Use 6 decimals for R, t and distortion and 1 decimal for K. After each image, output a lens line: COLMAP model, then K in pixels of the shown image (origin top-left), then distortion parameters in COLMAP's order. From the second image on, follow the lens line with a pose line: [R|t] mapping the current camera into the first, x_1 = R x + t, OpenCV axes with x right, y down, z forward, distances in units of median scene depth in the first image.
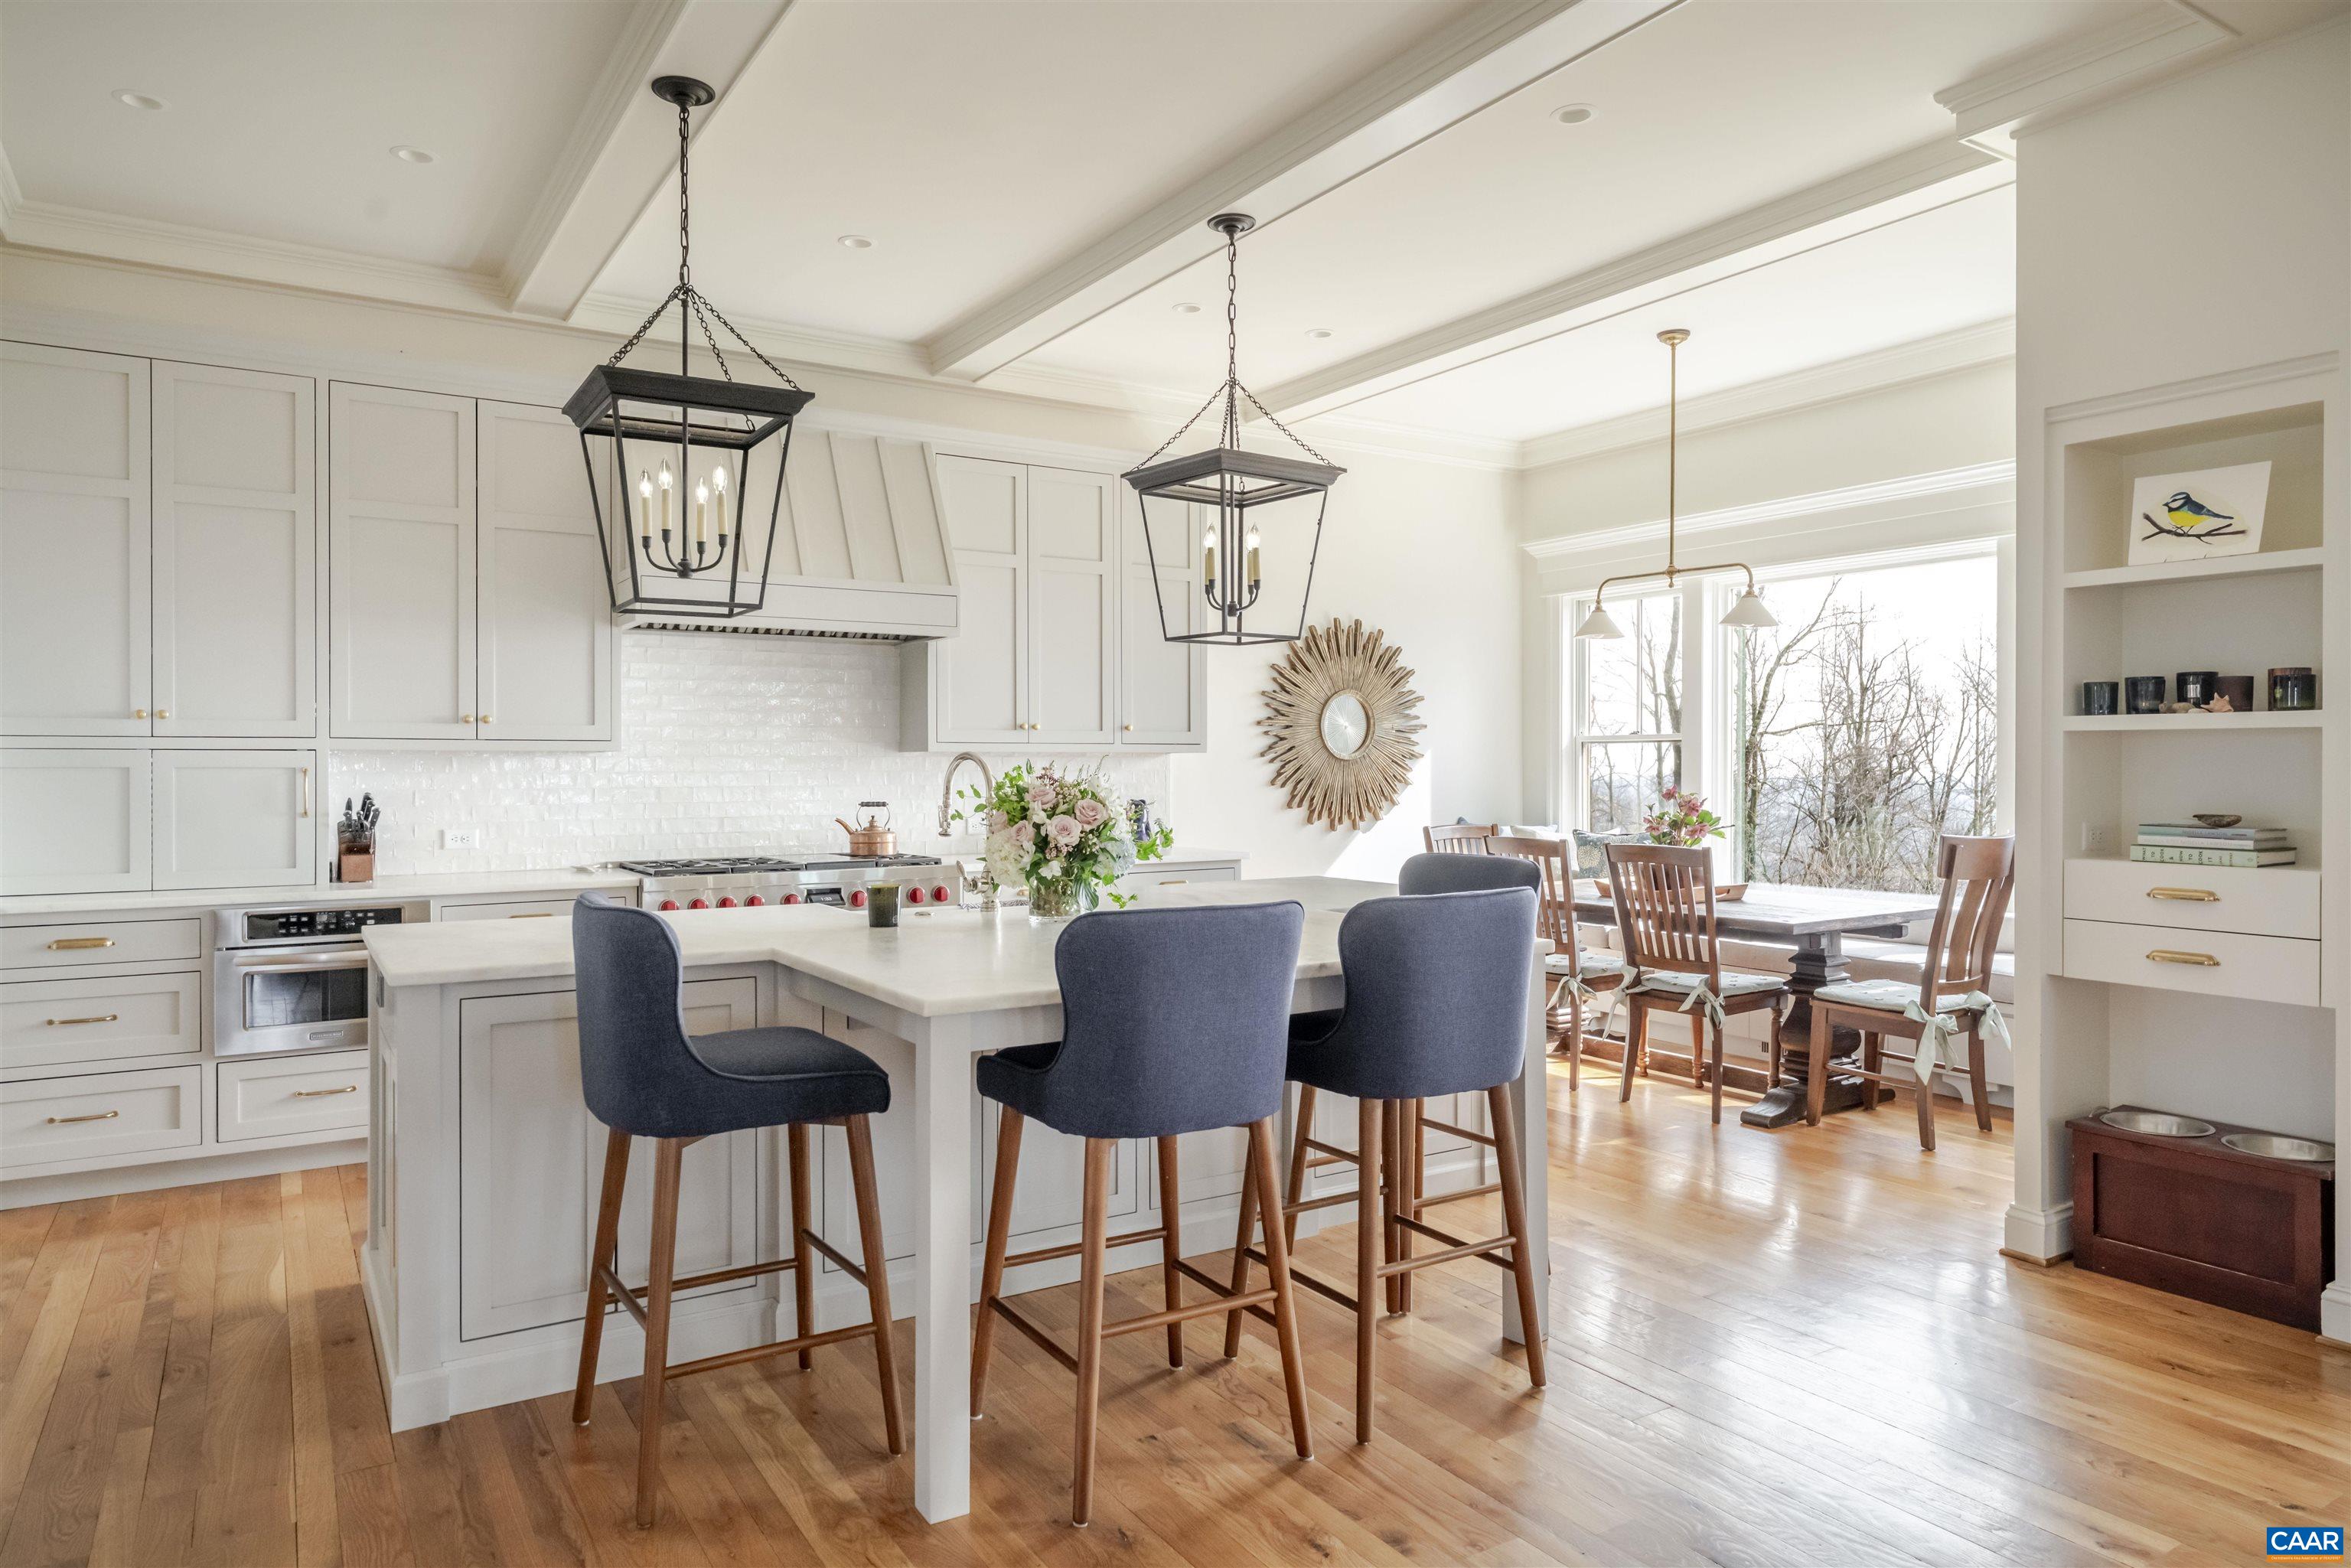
lens RADIAL K [[1471.6, 0, 1200.2], [0, 1471.6, 768.6], [0, 0, 1]] dist [0.009685, -0.006551]
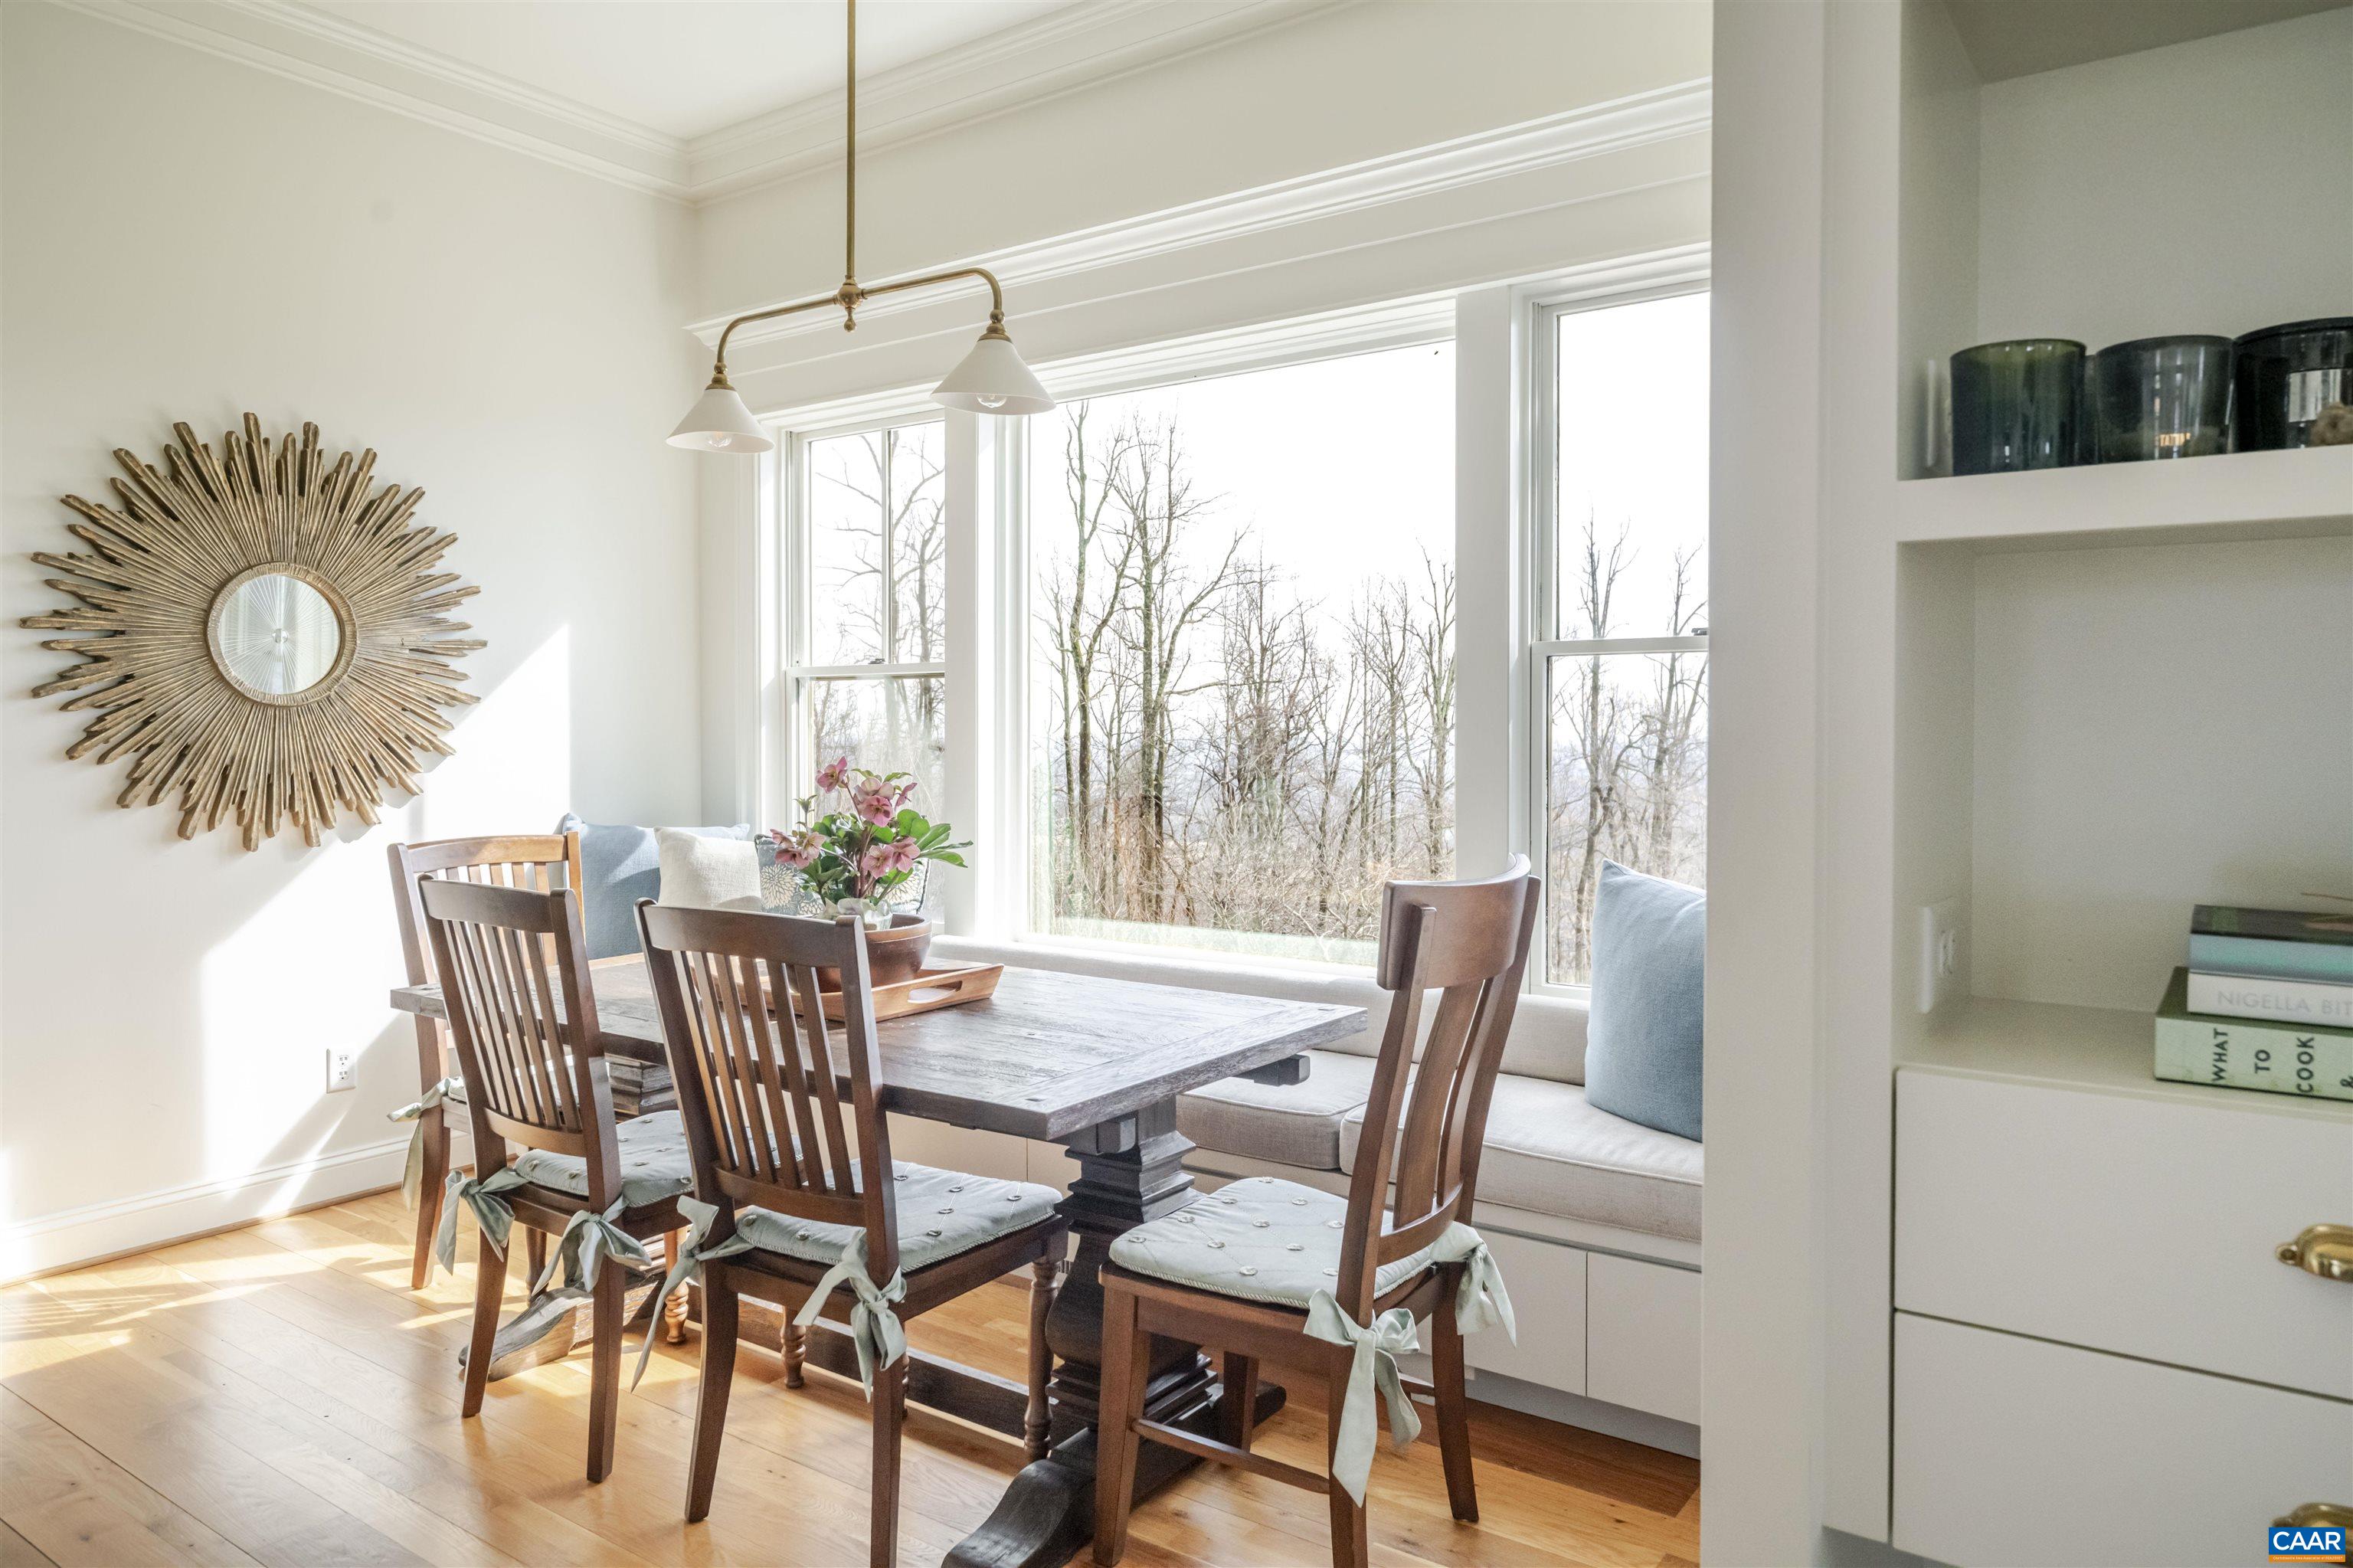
lens RADIAL K [[1566.8, 0, 1168.9], [0, 1566.8, 732.3], [0, 0, 1]] dist [0.014452, -0.000201]
pose [[0.935274, -0.001799, 0.353920, 0.239364], [0.001321, 0.999998, 0.001593, 0.003149], [-0.353922, -0.001022, 0.935274, 0.502965]]
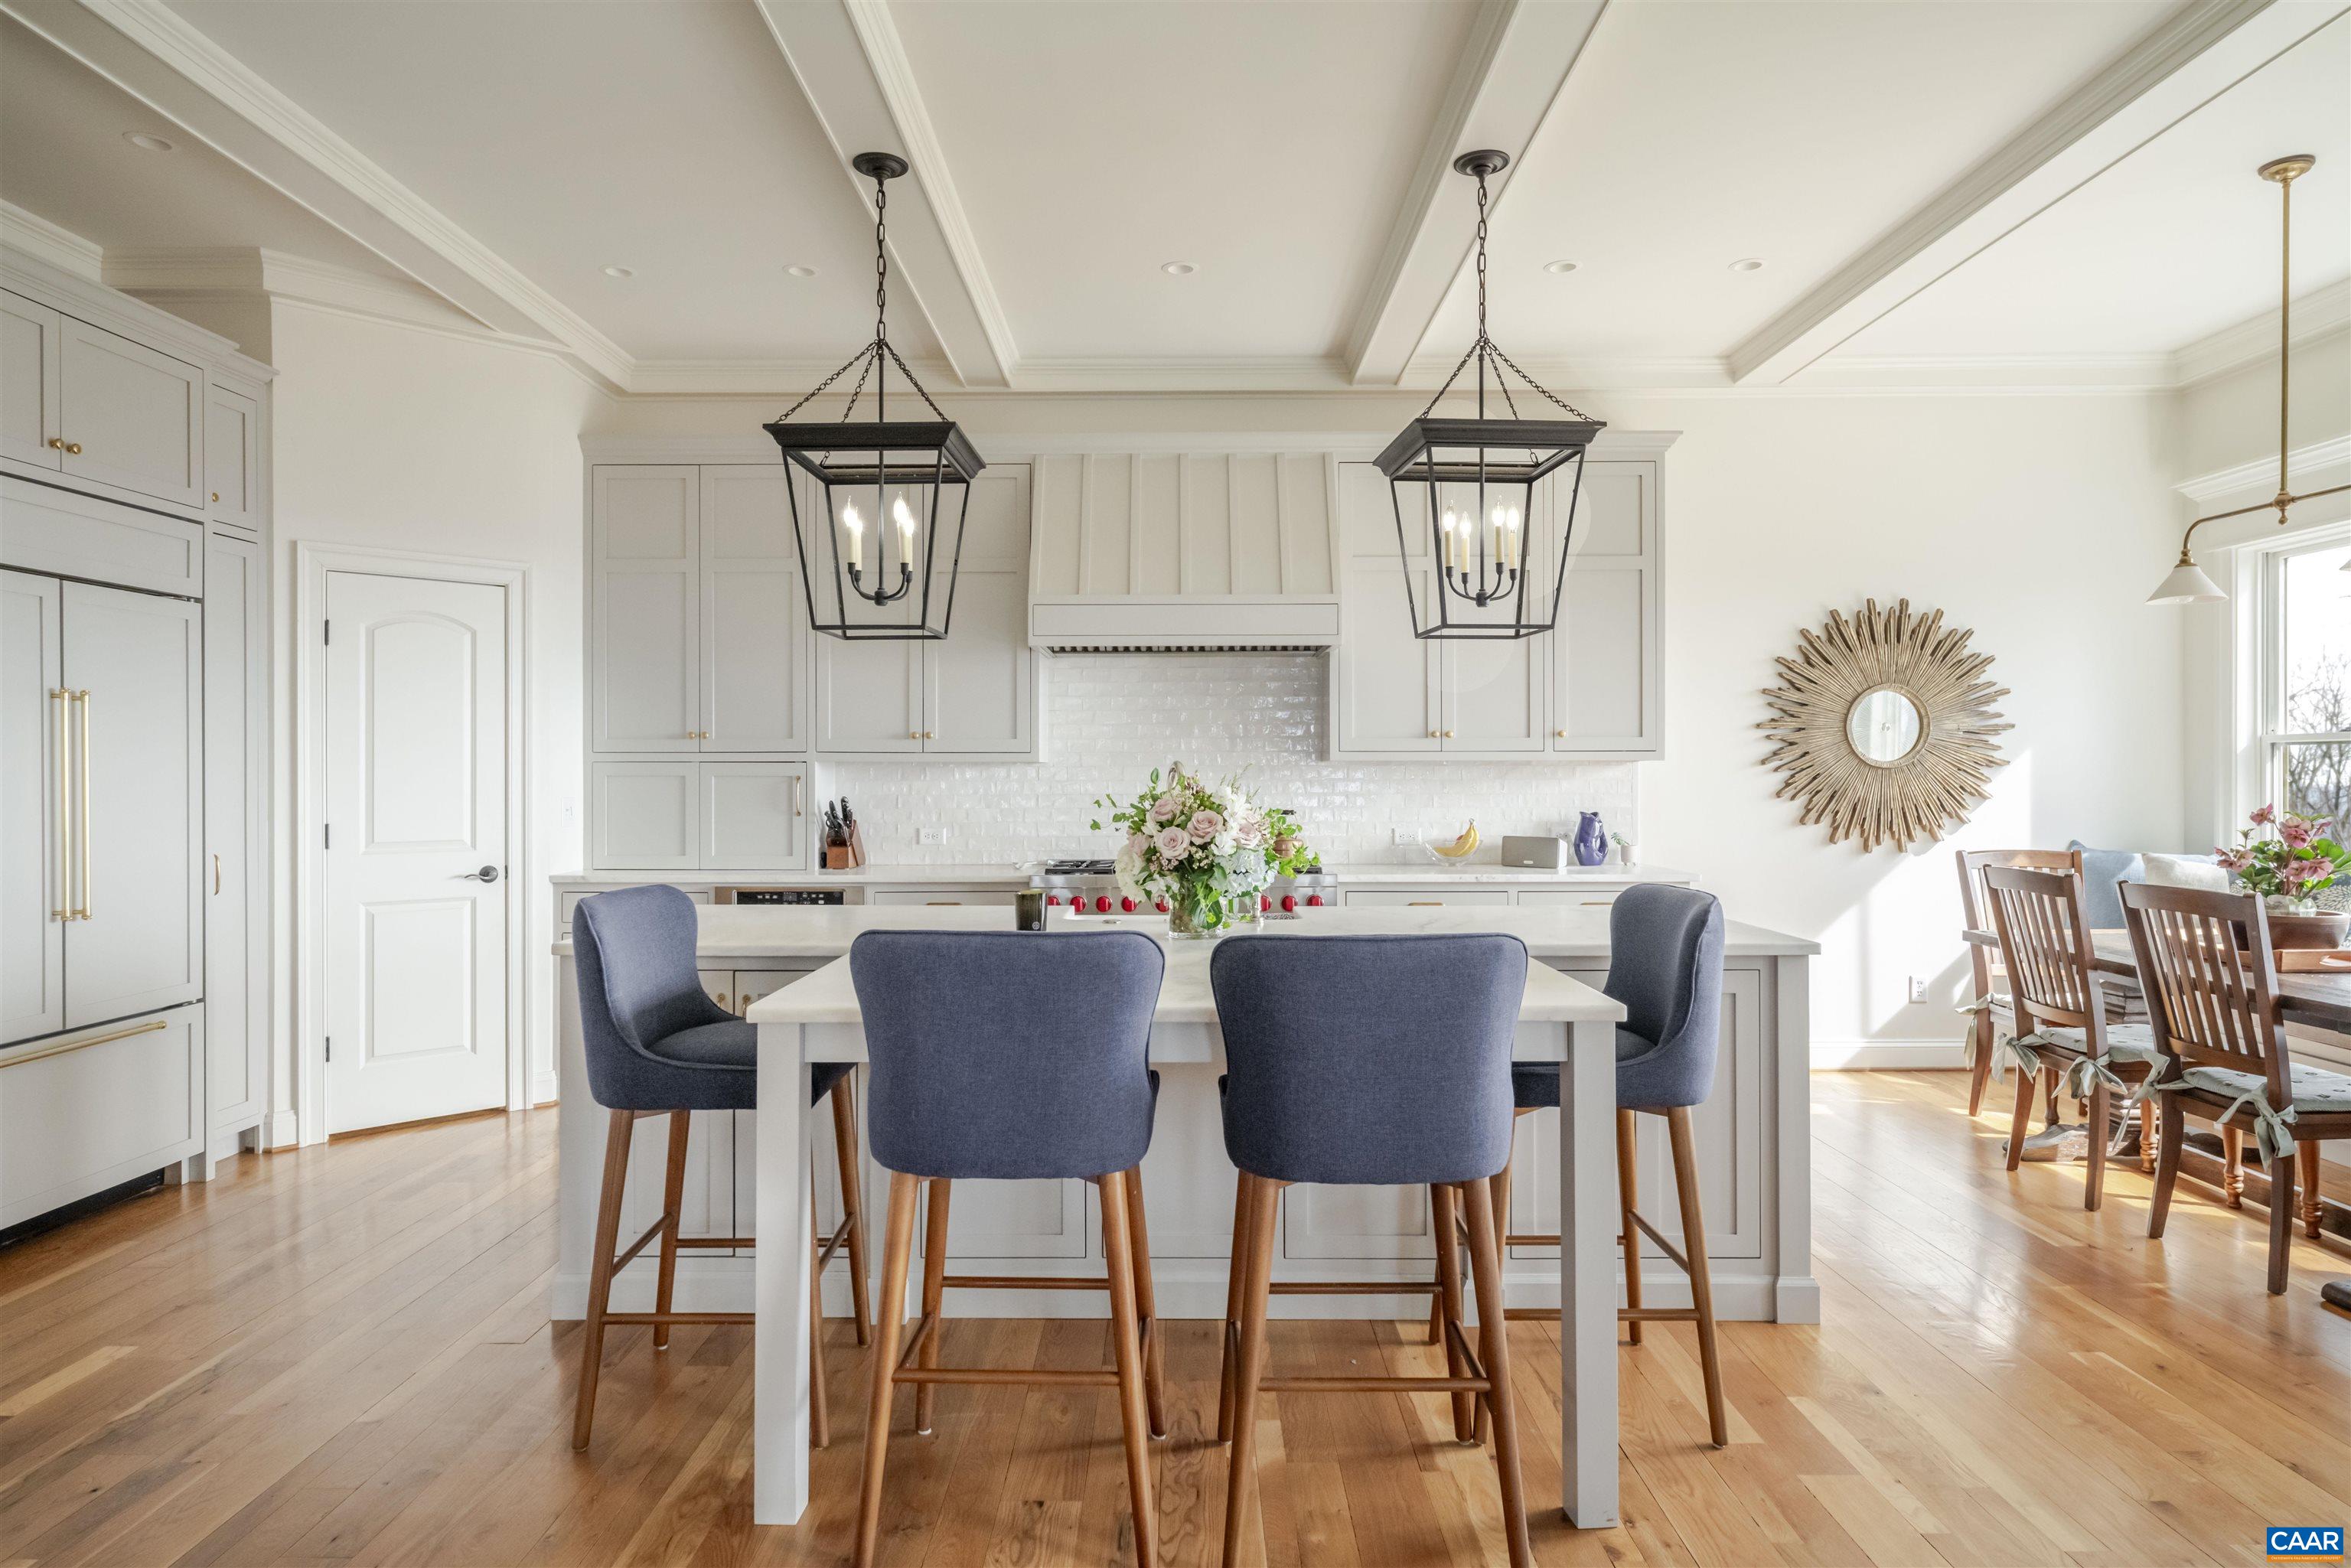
lens RADIAL K [[1372.4, 0, 1169.4], [0, 1372.4, 783.6], [0, 0, 1]] dist [0.001940, -0.003232]
pose [[0.833918, 0.004216, -0.551872, 0.238810], [-0.001695, 0.999986, 0.005077, -0.000525], [0.551886, -0.003298, 0.833913, 0.155697]]
